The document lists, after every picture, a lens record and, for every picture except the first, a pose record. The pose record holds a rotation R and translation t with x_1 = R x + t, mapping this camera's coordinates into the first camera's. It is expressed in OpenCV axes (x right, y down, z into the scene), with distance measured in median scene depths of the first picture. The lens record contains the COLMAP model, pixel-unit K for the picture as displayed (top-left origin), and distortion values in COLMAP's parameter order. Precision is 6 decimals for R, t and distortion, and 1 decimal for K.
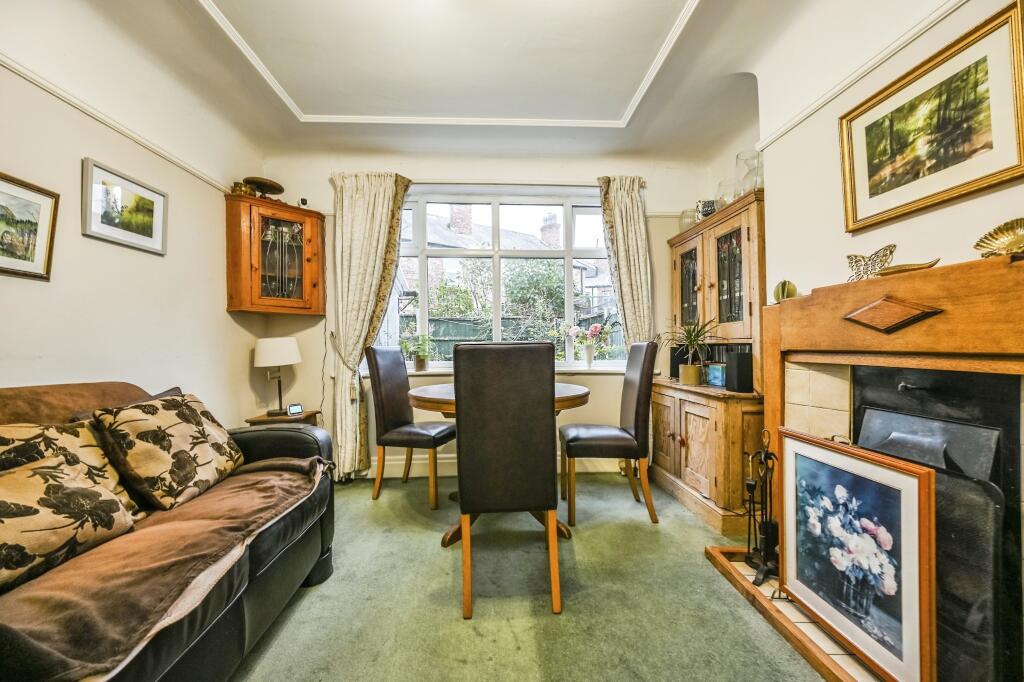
lens RADIAL K [[394.6, 0, 506.7], [0, 394.6, 350.0], [0, 0, 1]] dist [-0.000422, 0.000076]
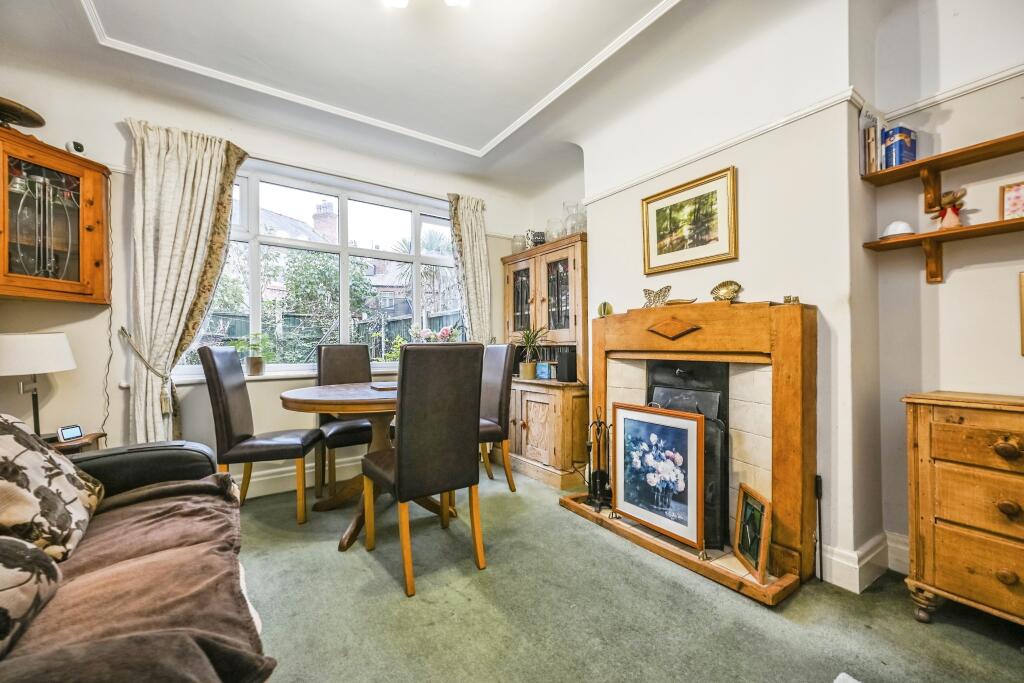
lens RADIAL K [[410.1, 0, 493.3], [0, 410.1, 357.0], [0, 0, 1]] dist [0.000362, 0.000701]
pose [[0.858373, -0.008475, 0.512957, -0.369526], [0.002327, 0.999918, 0.012625, 0.004220], [-0.513021, -0.009643, 0.858322, -0.065492]]
